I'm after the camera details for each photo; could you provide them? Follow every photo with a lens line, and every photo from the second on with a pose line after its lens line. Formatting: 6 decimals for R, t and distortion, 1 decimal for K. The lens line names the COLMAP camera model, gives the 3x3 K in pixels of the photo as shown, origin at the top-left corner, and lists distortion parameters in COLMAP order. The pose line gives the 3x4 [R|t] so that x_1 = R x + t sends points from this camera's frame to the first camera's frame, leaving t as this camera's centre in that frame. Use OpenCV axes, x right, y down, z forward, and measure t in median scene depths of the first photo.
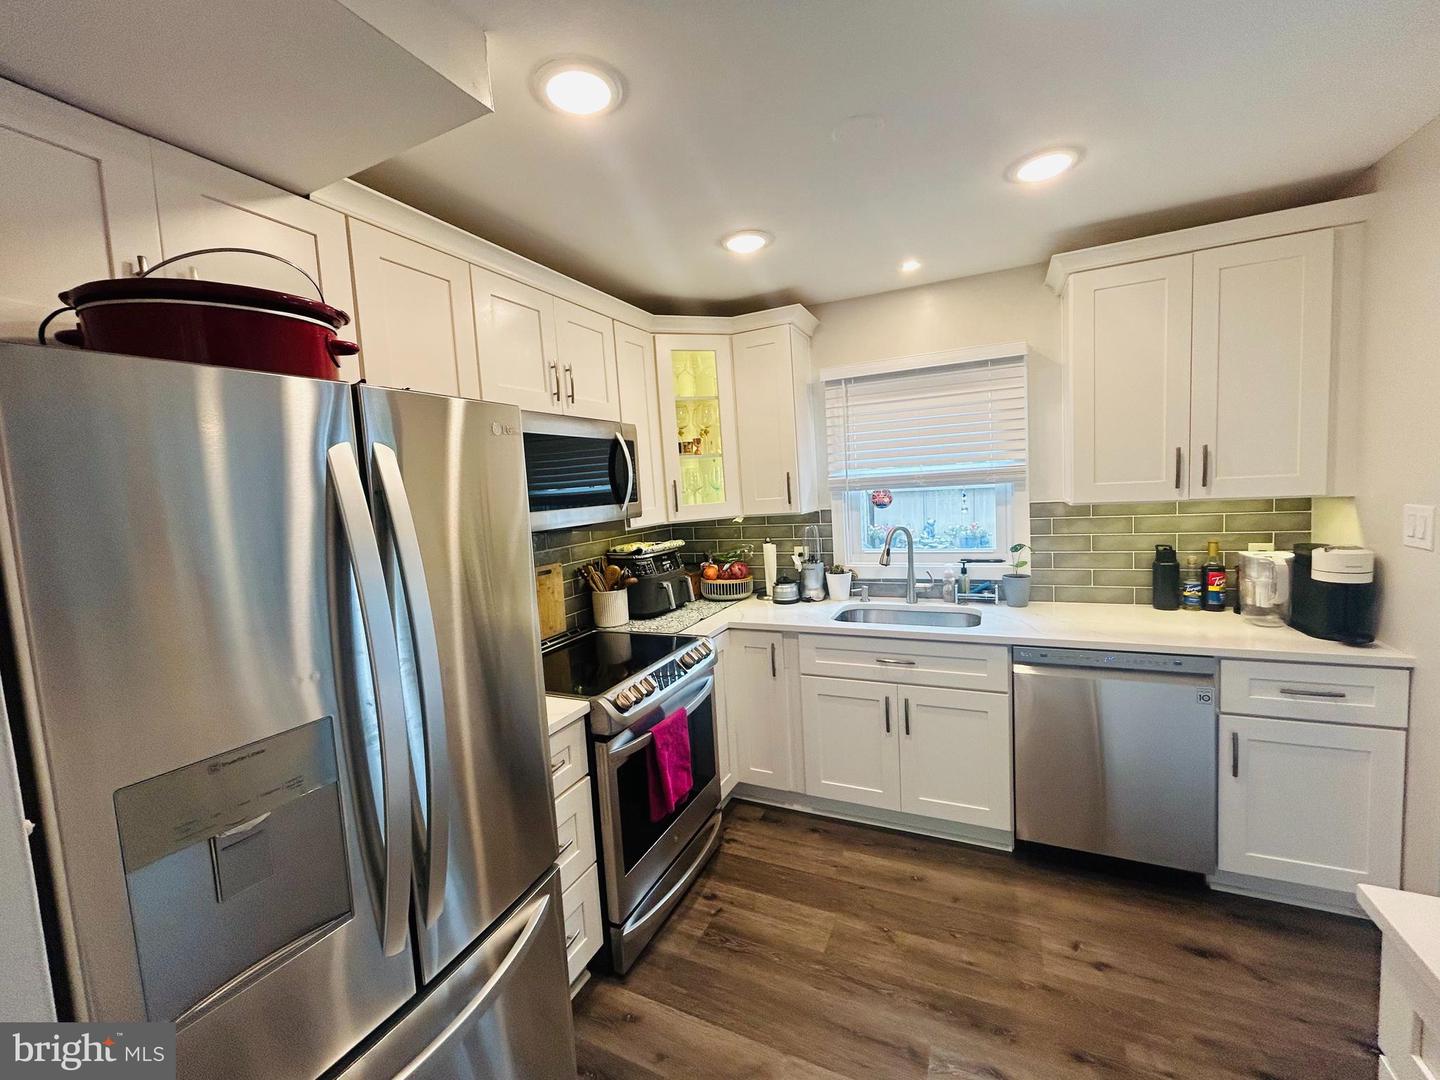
lens RADIAL K [[582.2, 0, 723.6], [0, 582.2, 534.3], [0, 0, 1]] dist [0.010020, -0.000210]
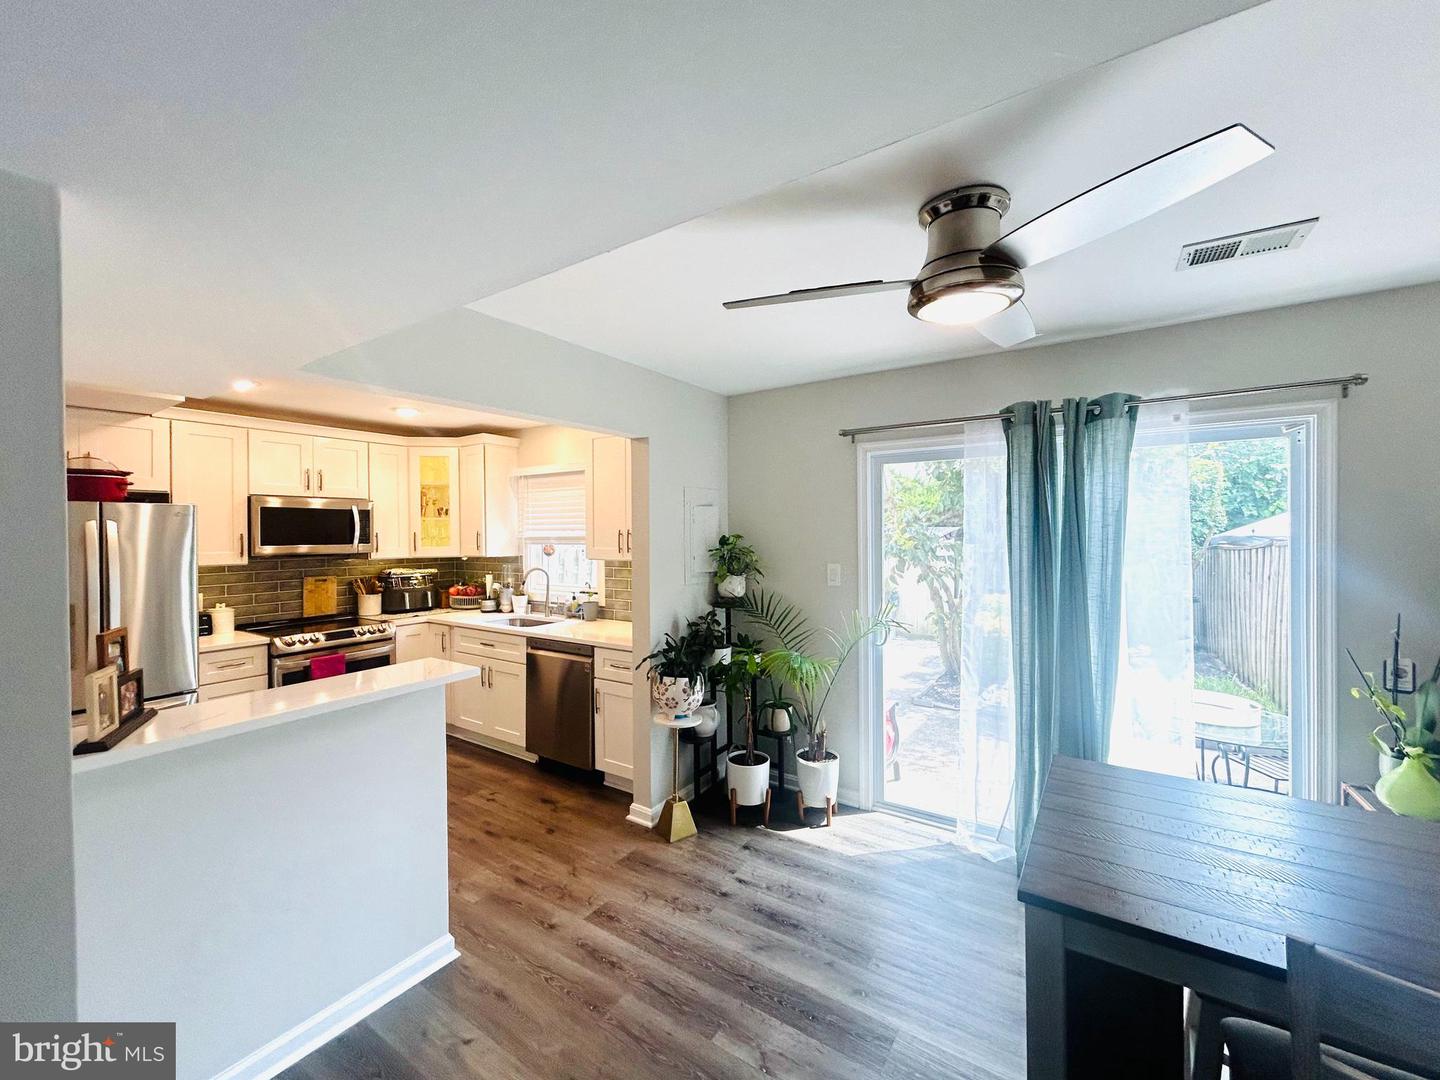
lens RADIAL K [[584.6, 0, 720.9], [0, 584.6, 534.7], [0, 0, 1]] dist [-0.001087, -0.000156]
pose [[0.986647, 0.052707, -0.154107, 1.077808], [-0.063849, 0.995622, -0.068265, -0.027547], [0.149834, 0.077193, 0.985693, -0.547507]]
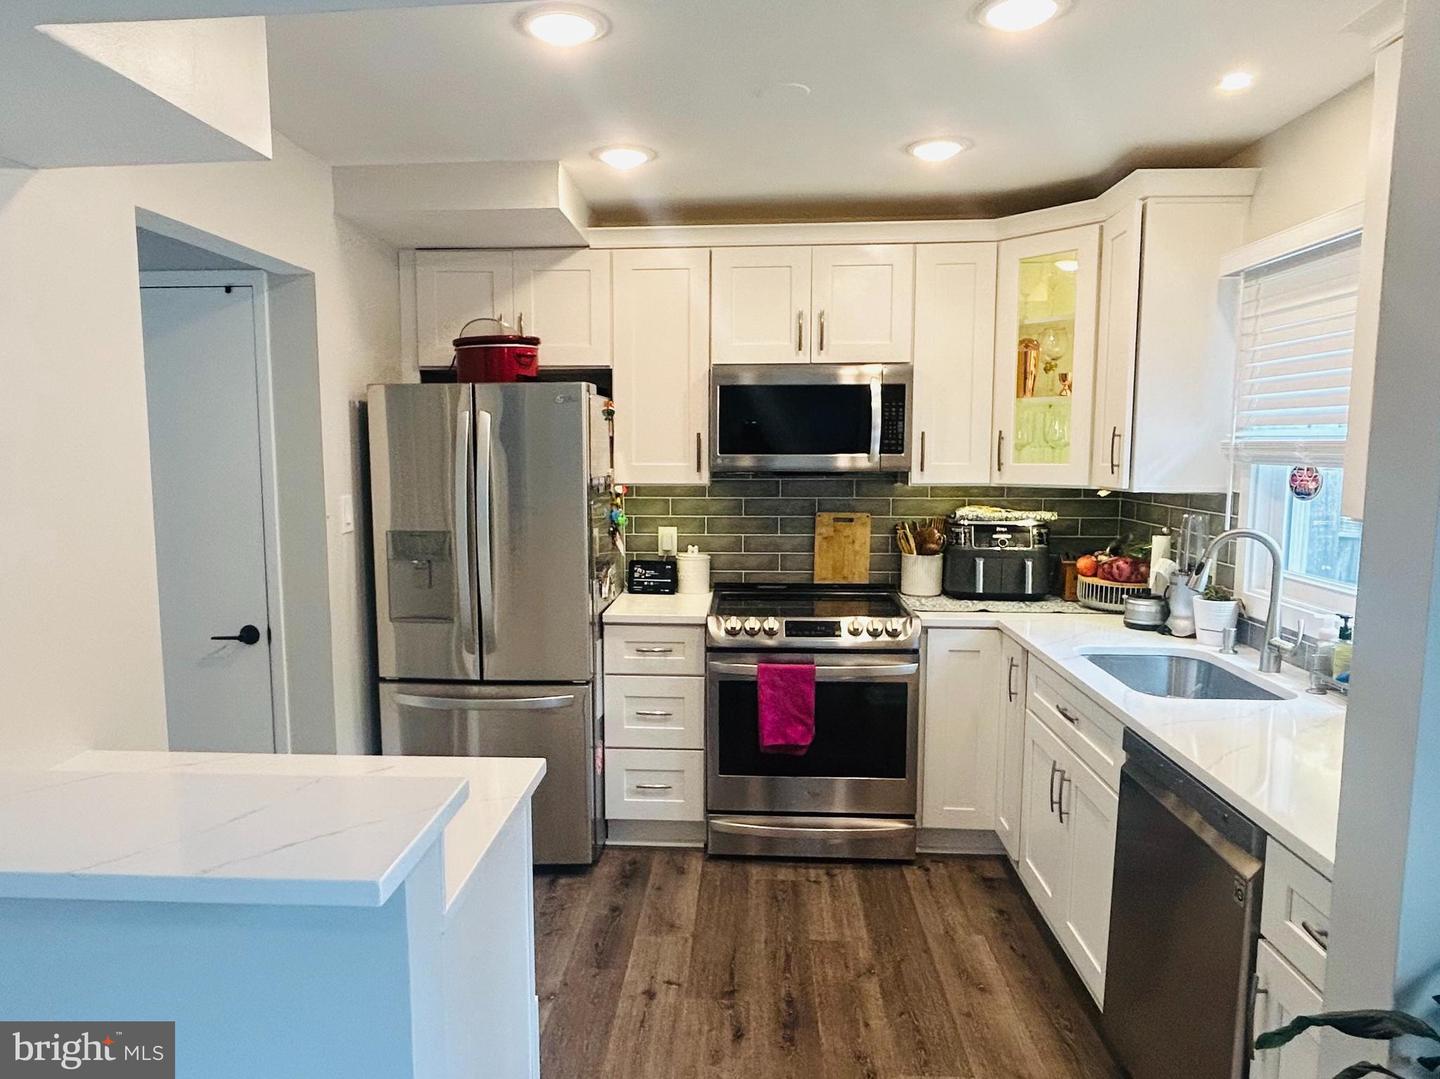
lens RADIAL K [[982.0, 0, 670.7], [0, 982.0, 553.0], [0, 0, 1]] dist [-0.002626, -0.001061]
pose [[0.341903, 0.164347, -0.925252, 1.027502], [-0.095319, 0.985576, 0.139840, -0.074795], [0.934889, 0.040382, 0.352637, 0.139226]]
